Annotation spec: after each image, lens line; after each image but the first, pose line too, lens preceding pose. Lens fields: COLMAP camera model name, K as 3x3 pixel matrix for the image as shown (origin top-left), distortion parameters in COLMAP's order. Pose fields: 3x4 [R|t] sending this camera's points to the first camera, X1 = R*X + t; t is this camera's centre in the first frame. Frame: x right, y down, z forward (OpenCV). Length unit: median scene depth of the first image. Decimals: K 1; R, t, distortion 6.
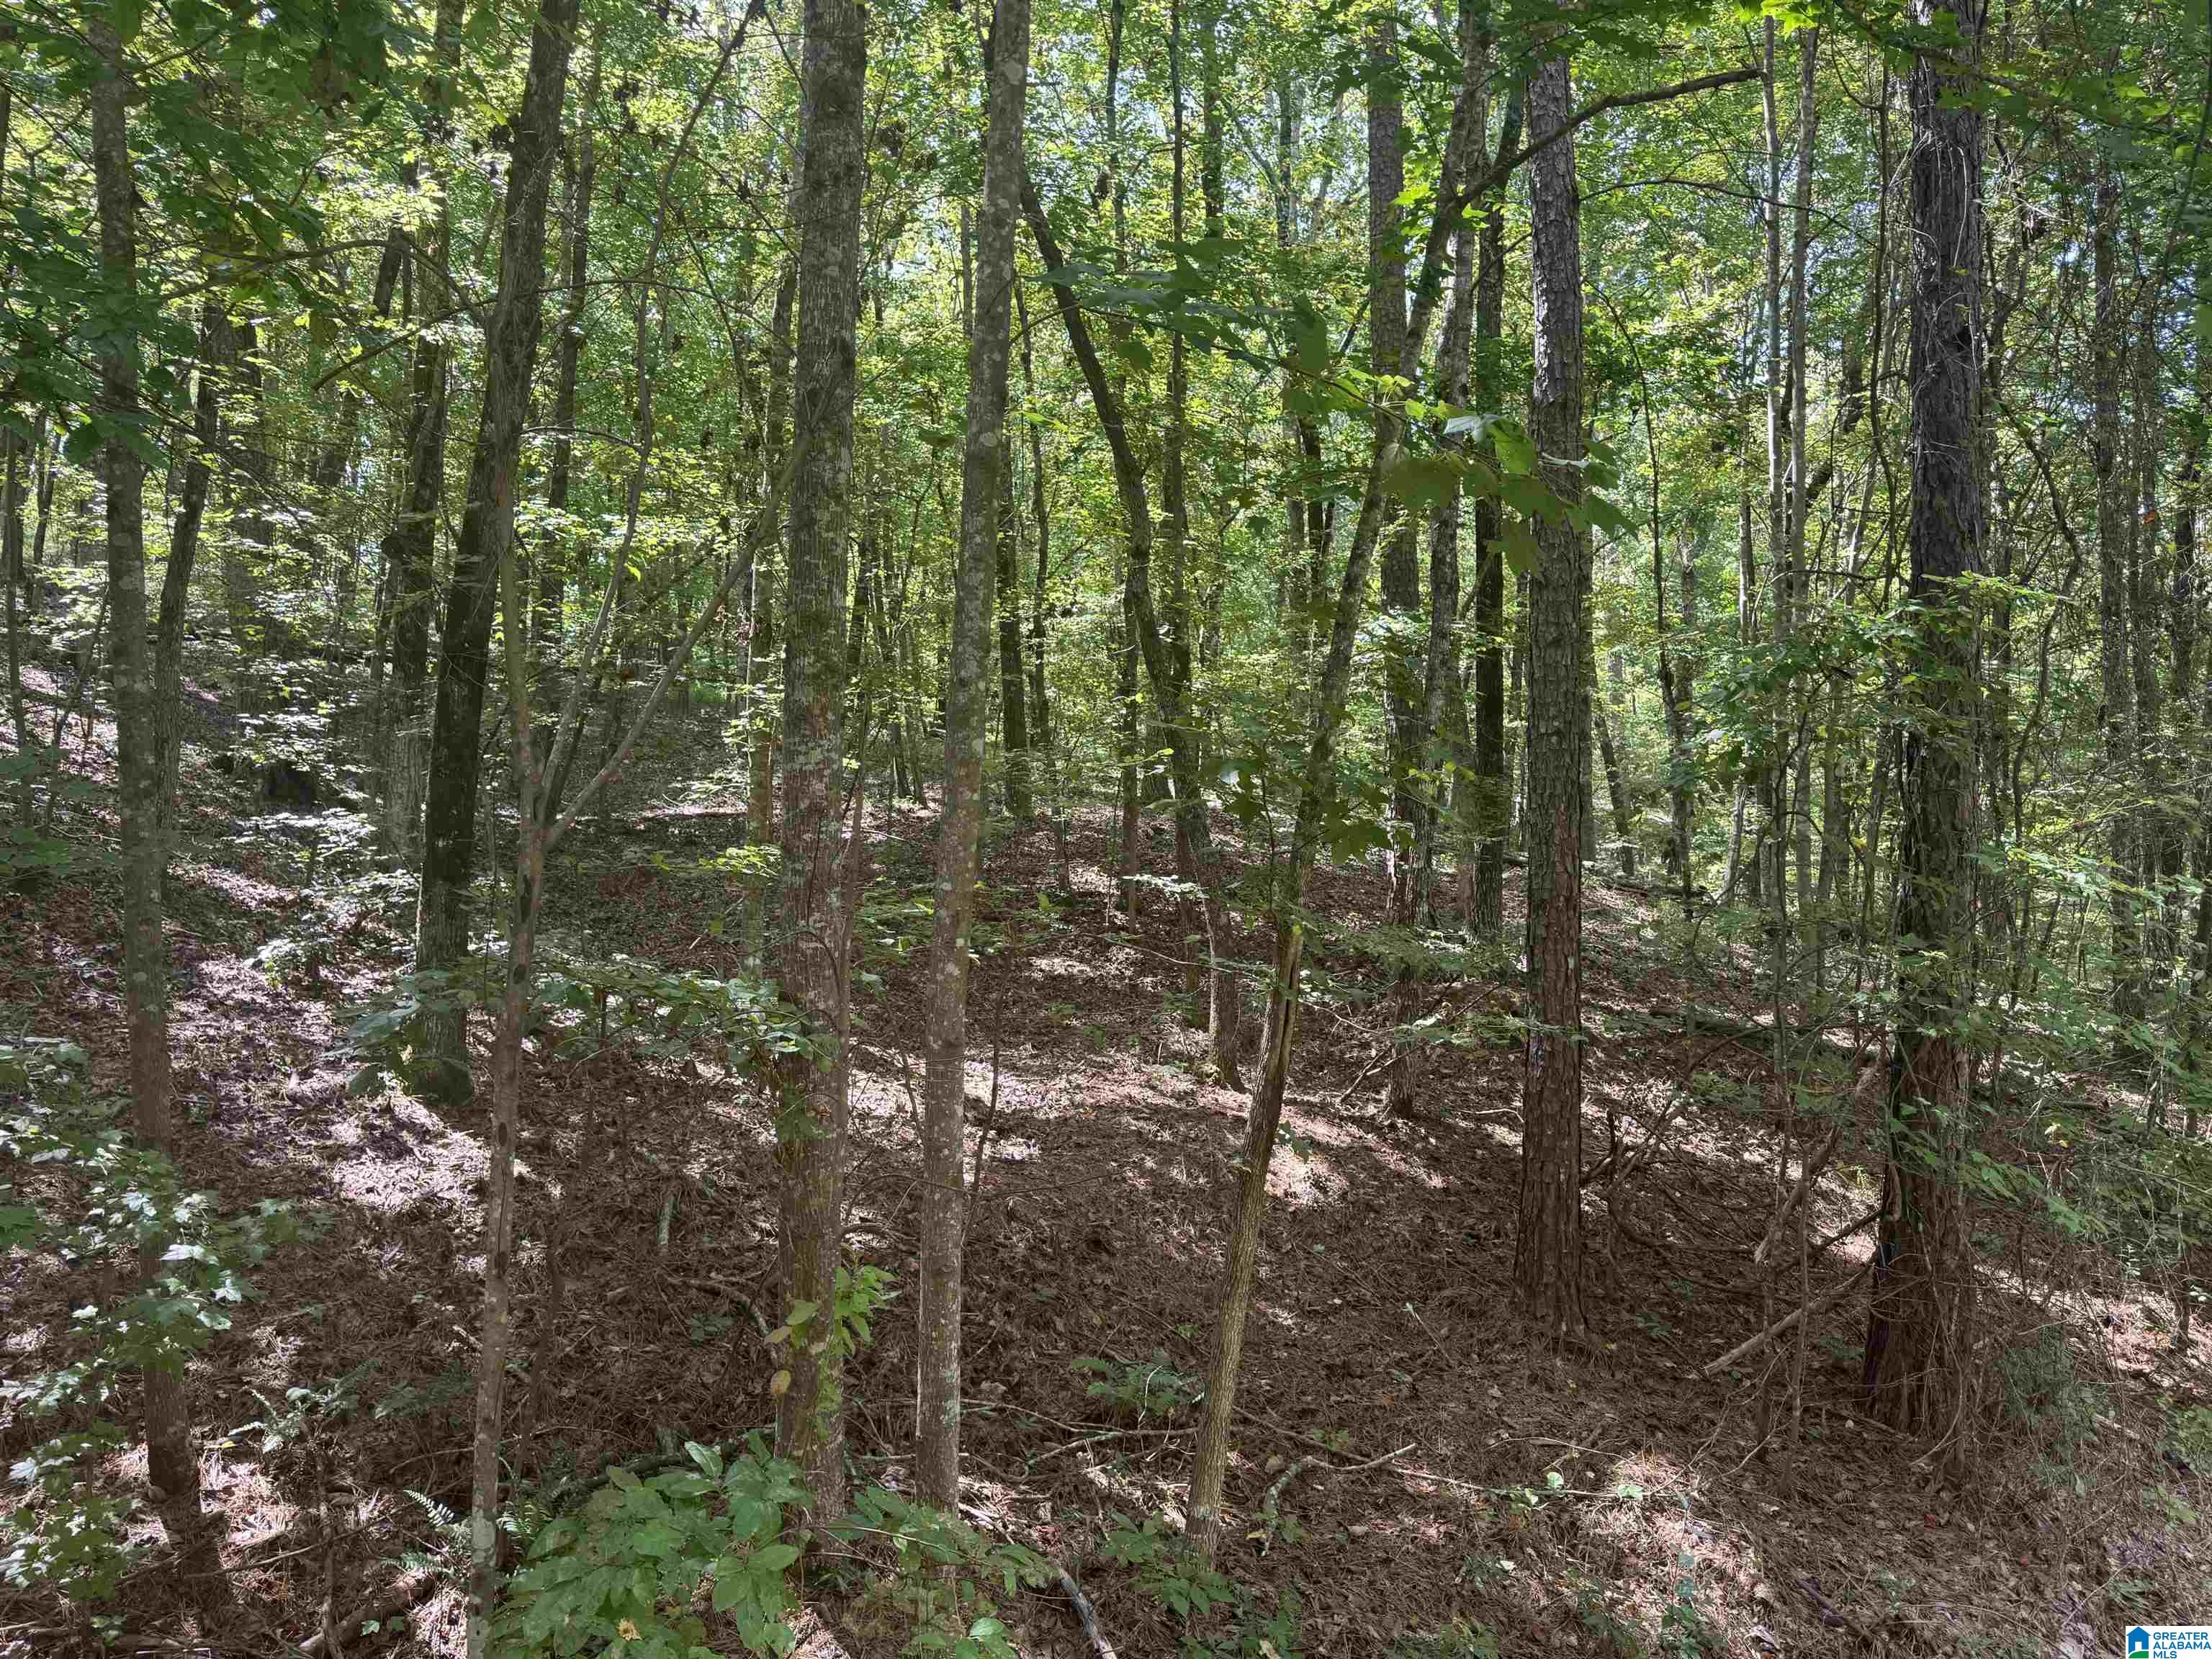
lens RADIAL K [[1563.7, 0, 1097.8], [0, 1563.7, 823.1], [0, 0, 1]] dist [0.046830, -0.051721]
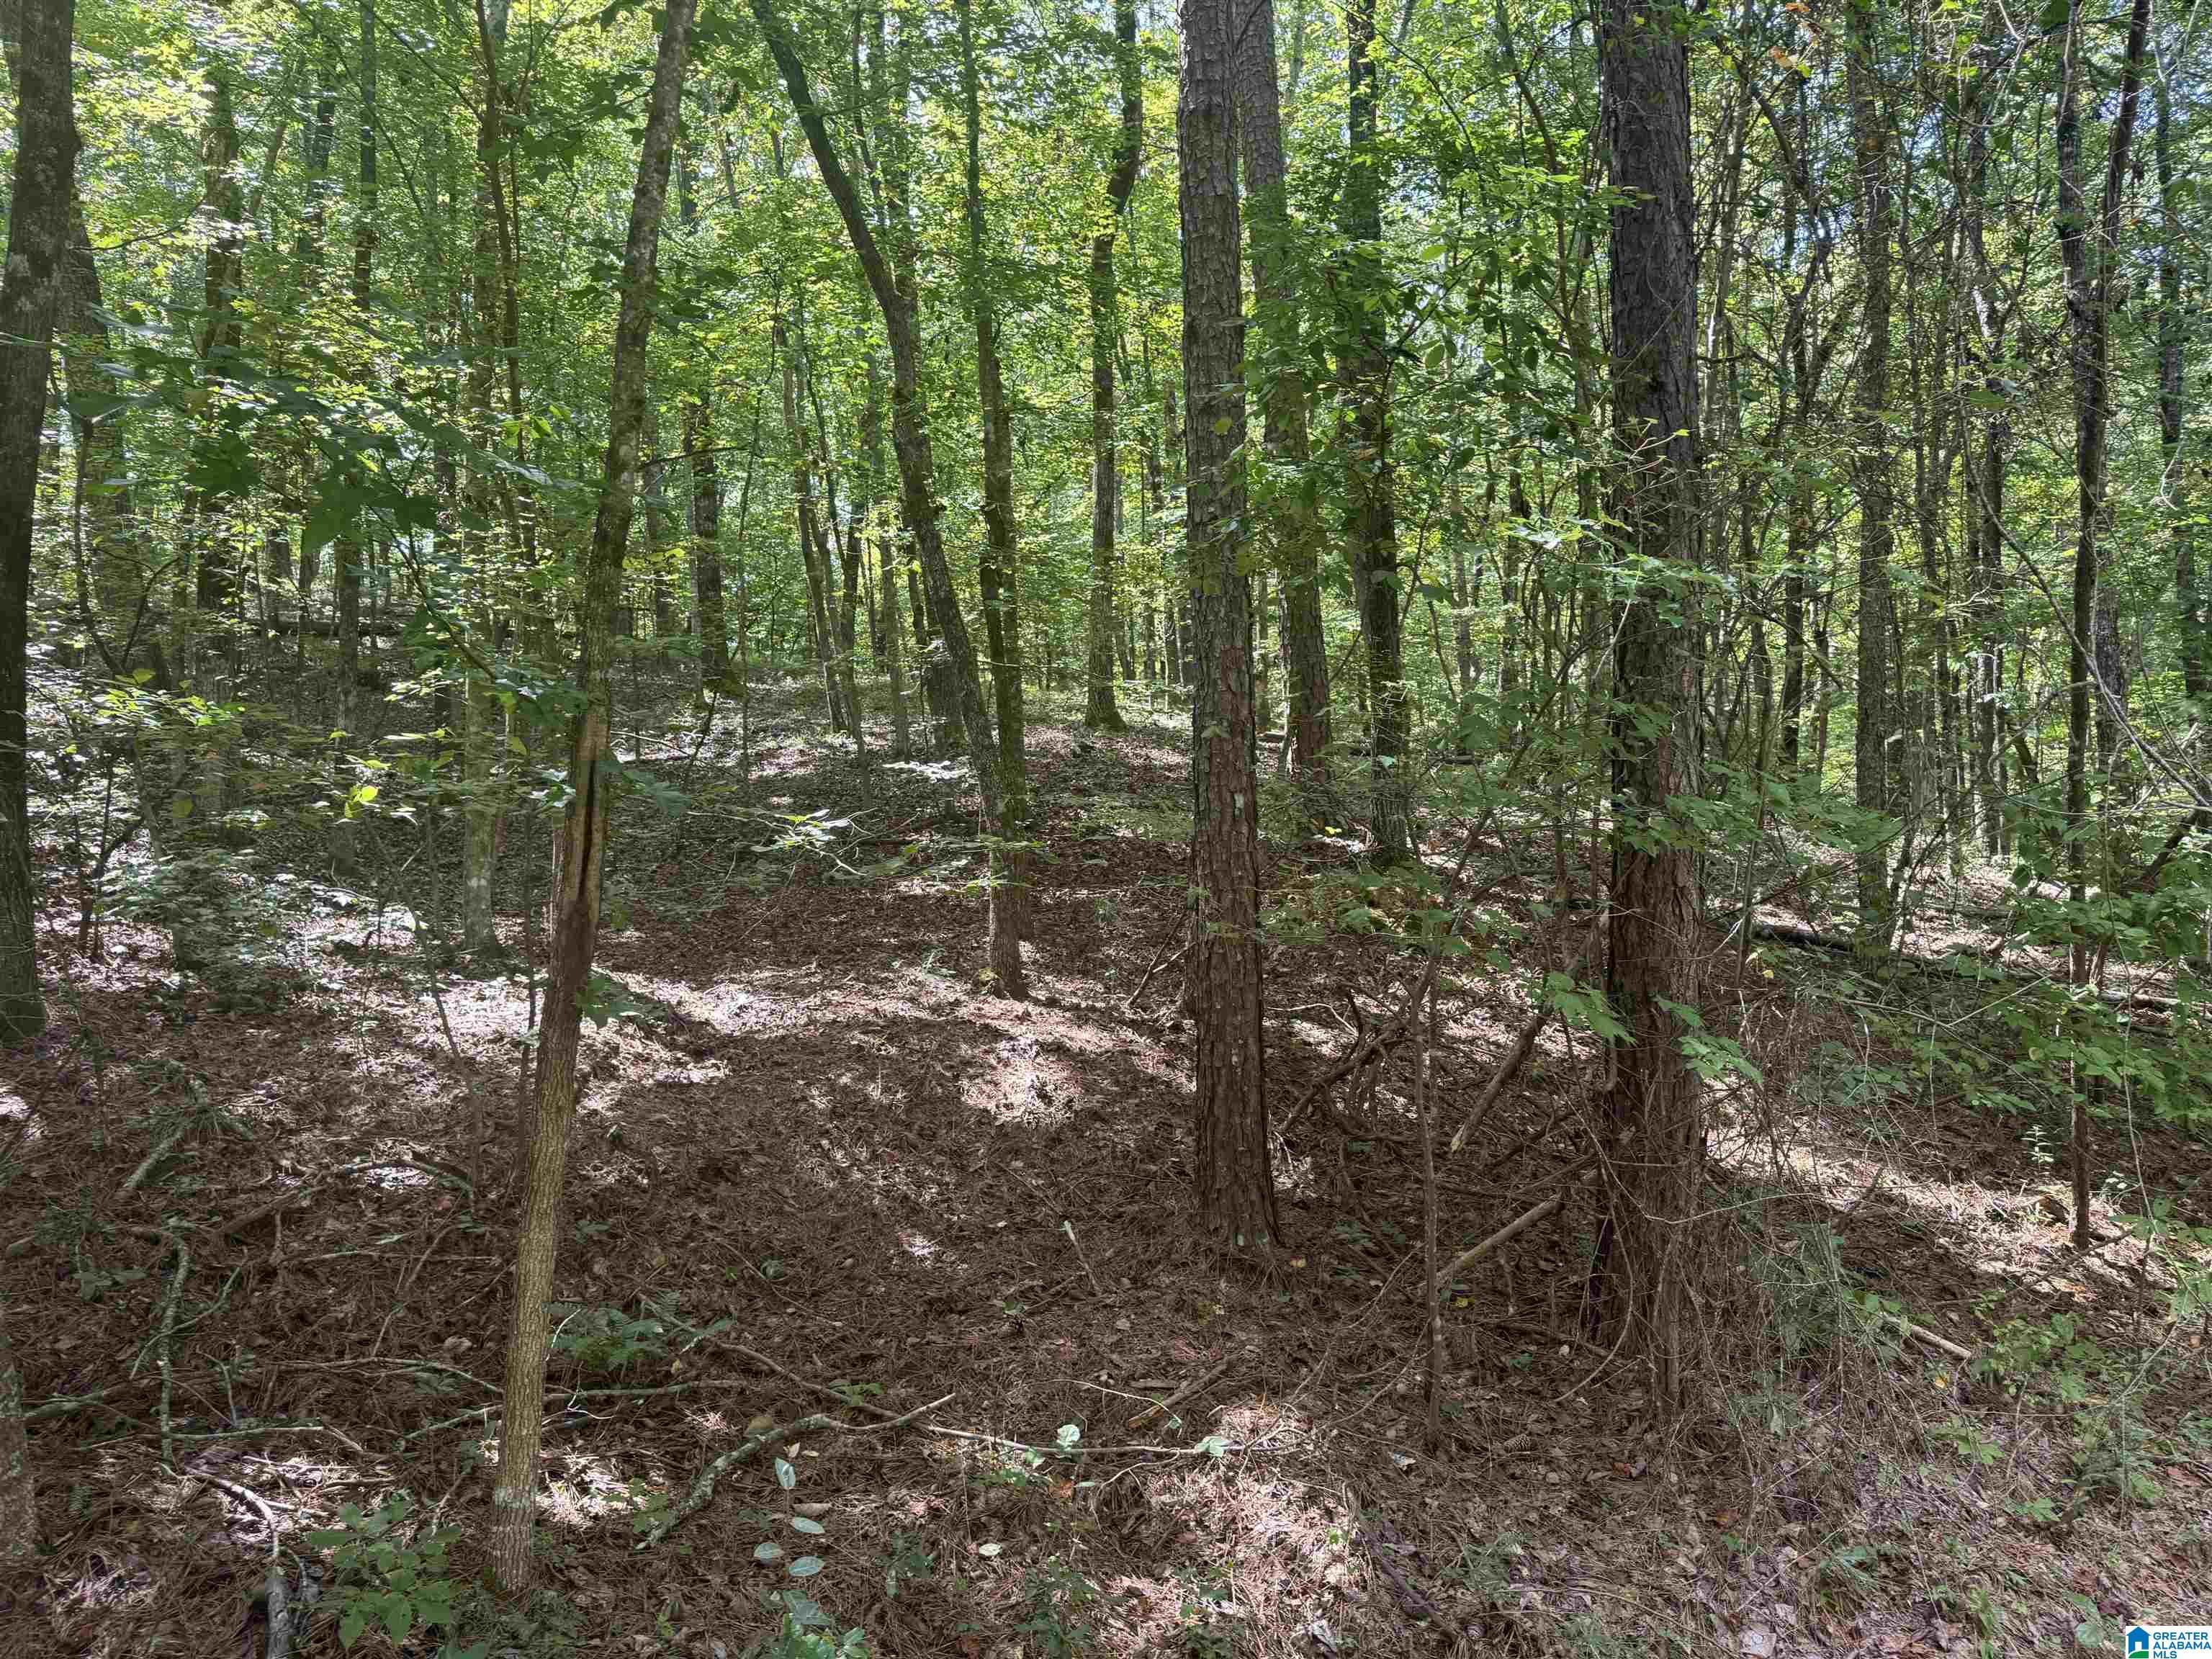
lens RADIAL K [[1563.7, 0, 1113.4], [0, 1563.7, 833.1], [0, 0, 1]] dist [0.046830, -0.051721]
pose [[0.996809, -0.052830, -0.059844, 0.246186], [0.054729, 0.998034, 0.030540, 0.066387], [0.058113, -0.033718, 0.997740, 0.160225]]
